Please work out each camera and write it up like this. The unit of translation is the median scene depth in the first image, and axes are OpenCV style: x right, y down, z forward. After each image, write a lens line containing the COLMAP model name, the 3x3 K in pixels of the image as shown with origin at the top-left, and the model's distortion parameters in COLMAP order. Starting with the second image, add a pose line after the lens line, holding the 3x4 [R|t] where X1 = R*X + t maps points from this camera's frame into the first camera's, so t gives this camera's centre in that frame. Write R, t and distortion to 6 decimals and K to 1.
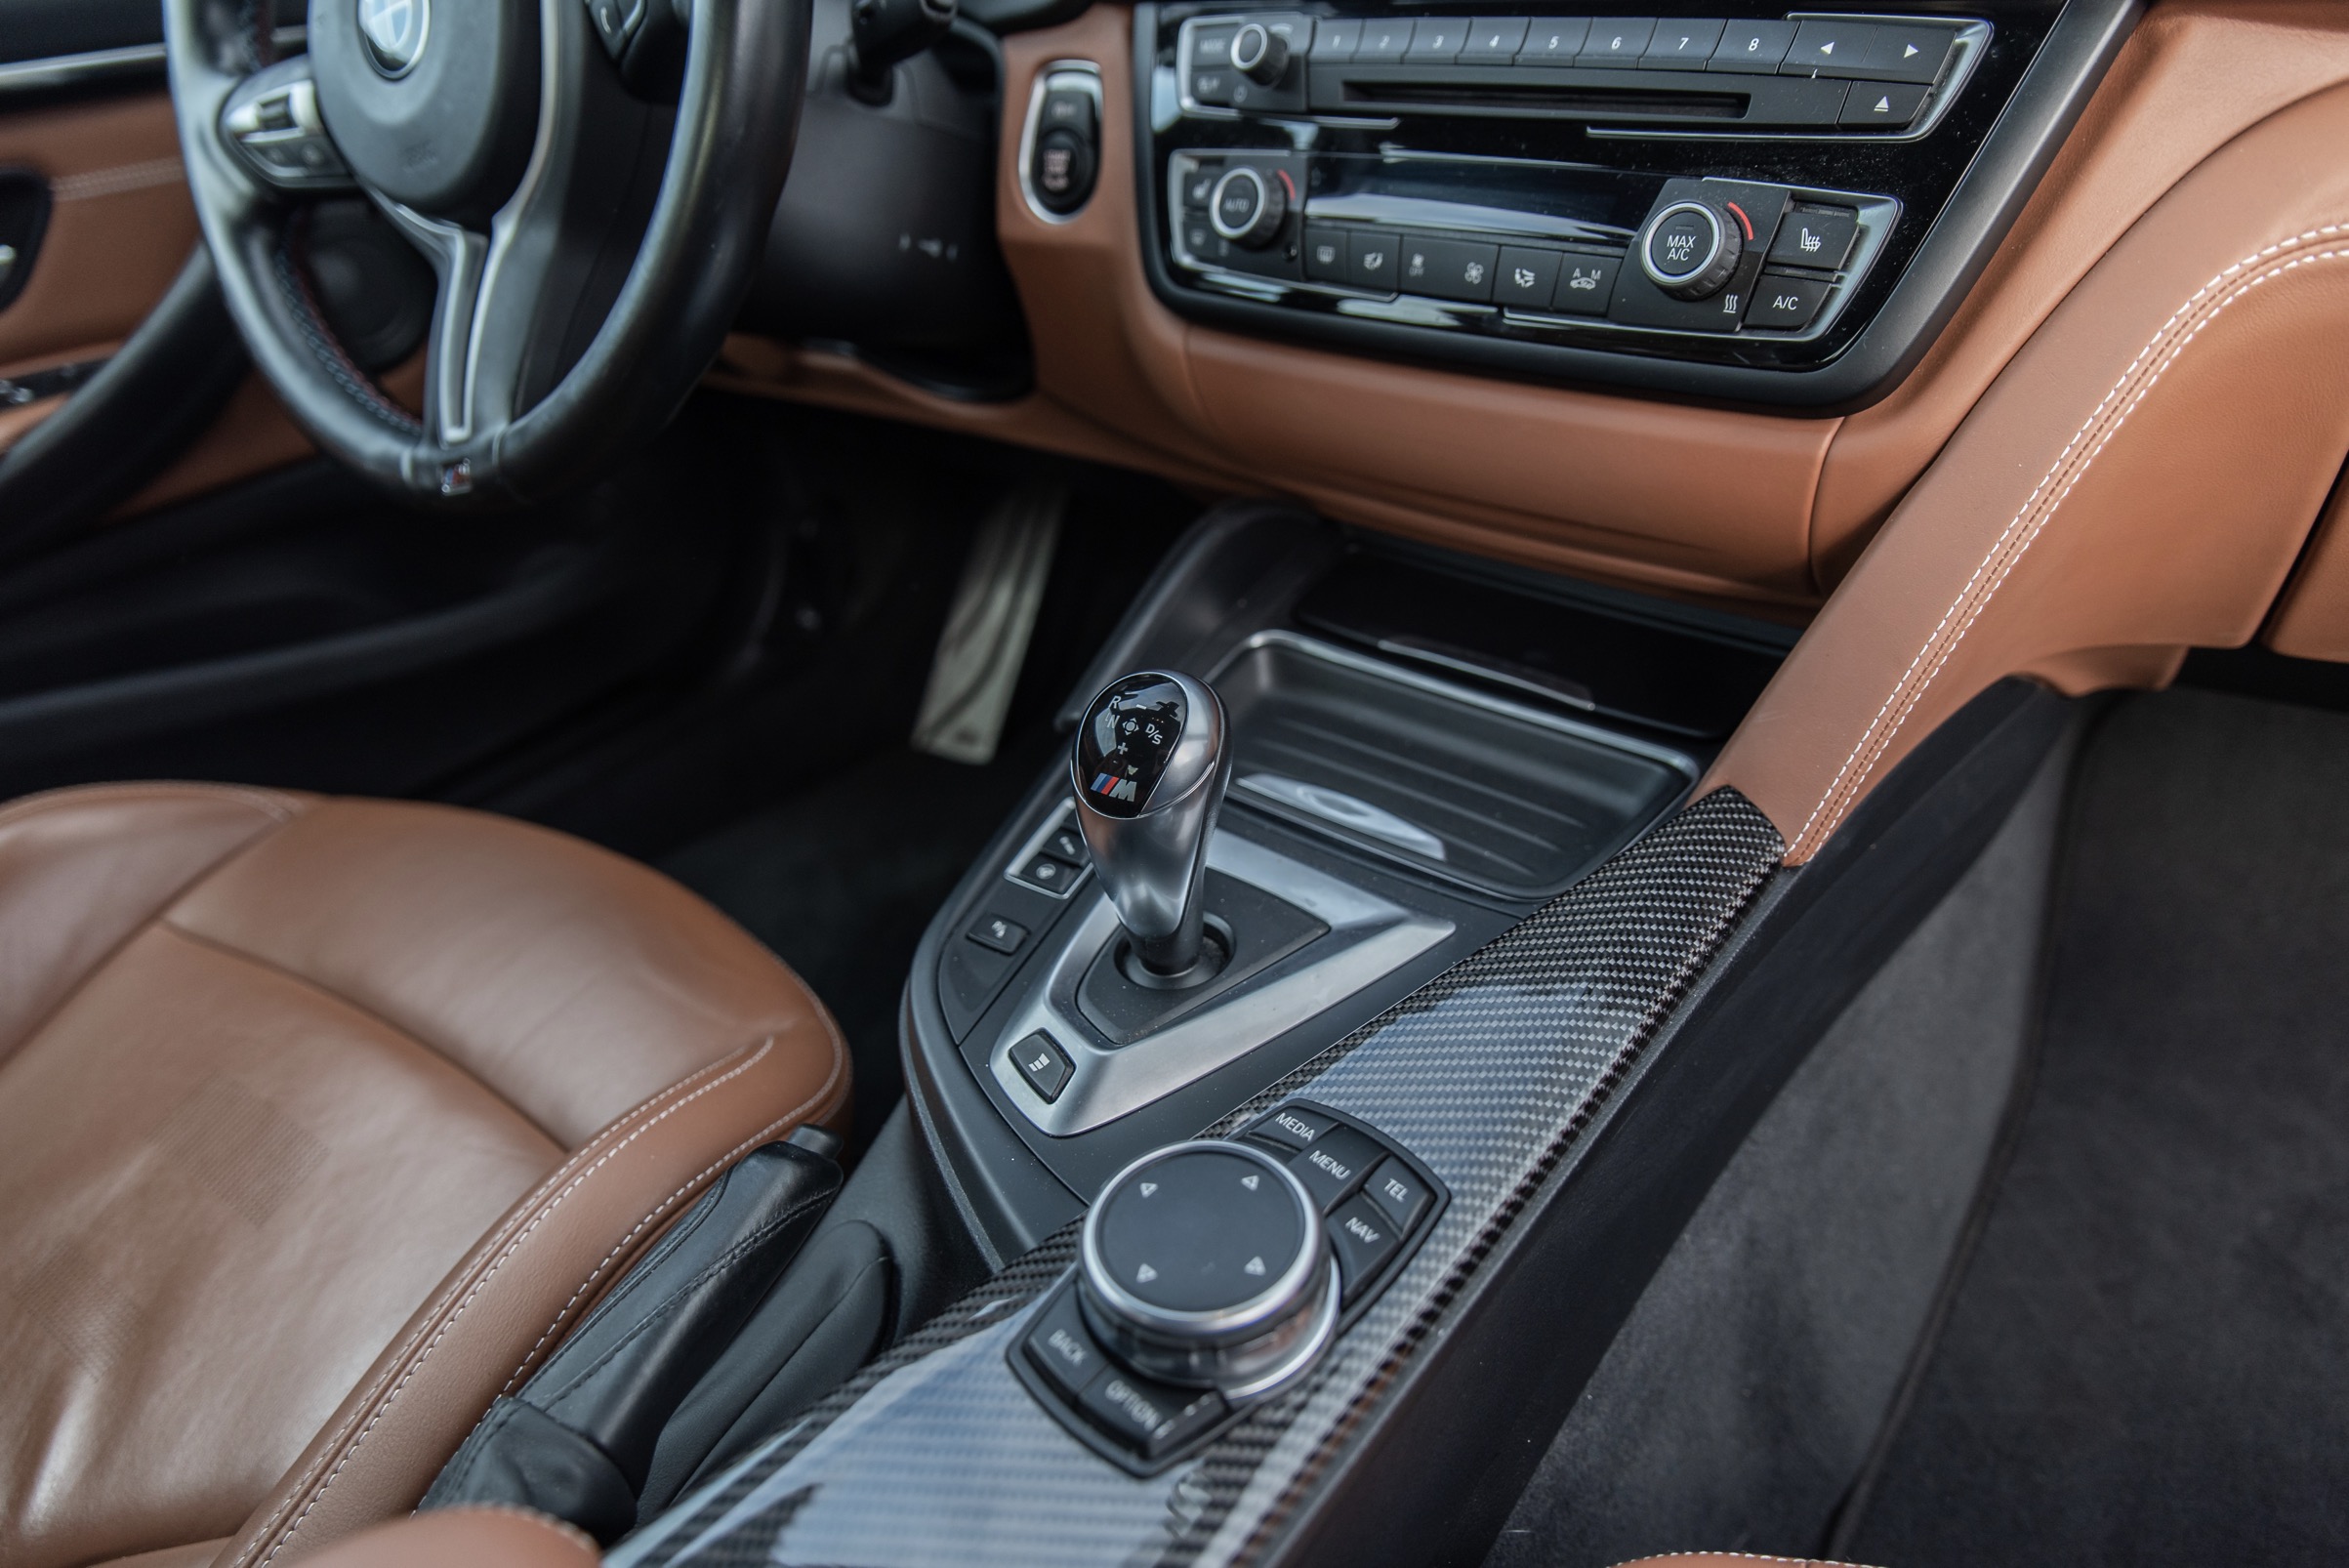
lens RADIAL K [[1479.5, 0, 1174.5], [0, 1479.5, 784.0], [0, 0, 1]] dist [-0.003423, -0.002586]
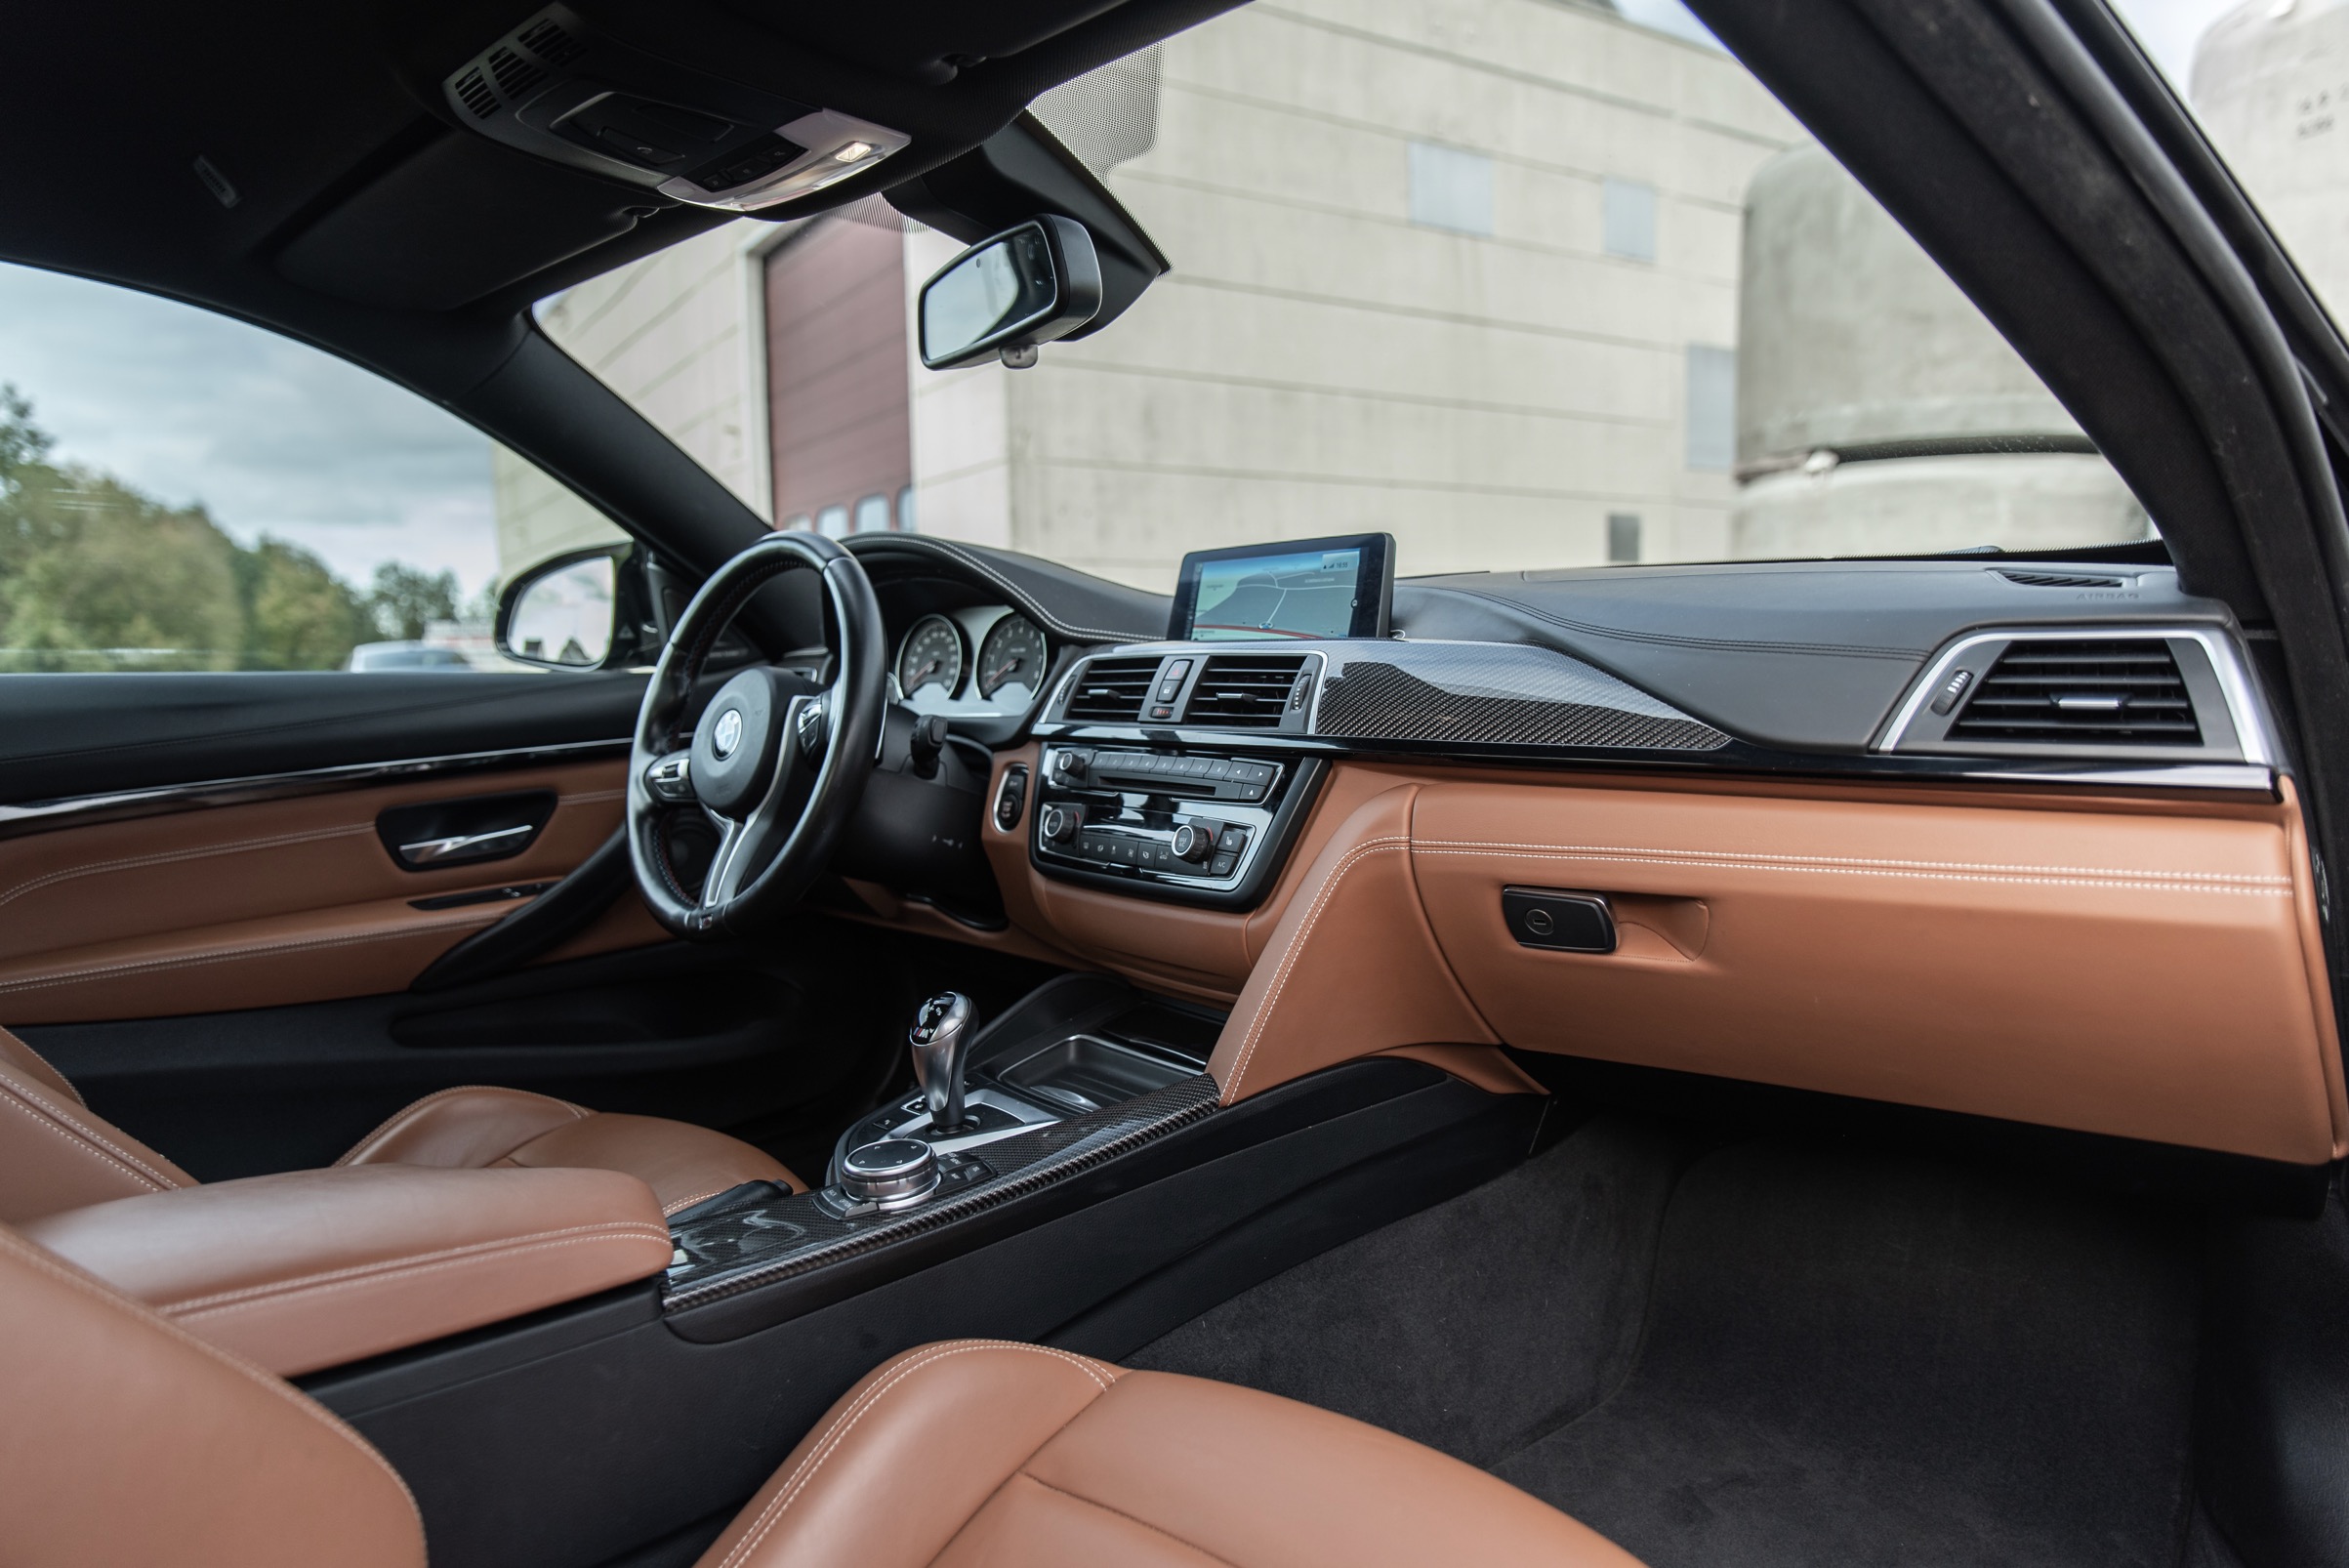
lens RADIAL K [[1479.5, 0, 1174.5], [0, 1479.5, 784.0], [0, 0, 1]] dist [-0.003423, -0.002586]
pose [[0.983904, 0.039409, -0.174297, 0.546830], [-0.109014, 0.905226, -0.410709, 0.410732], [0.141592, 0.423099, 0.894952, -0.911480]]
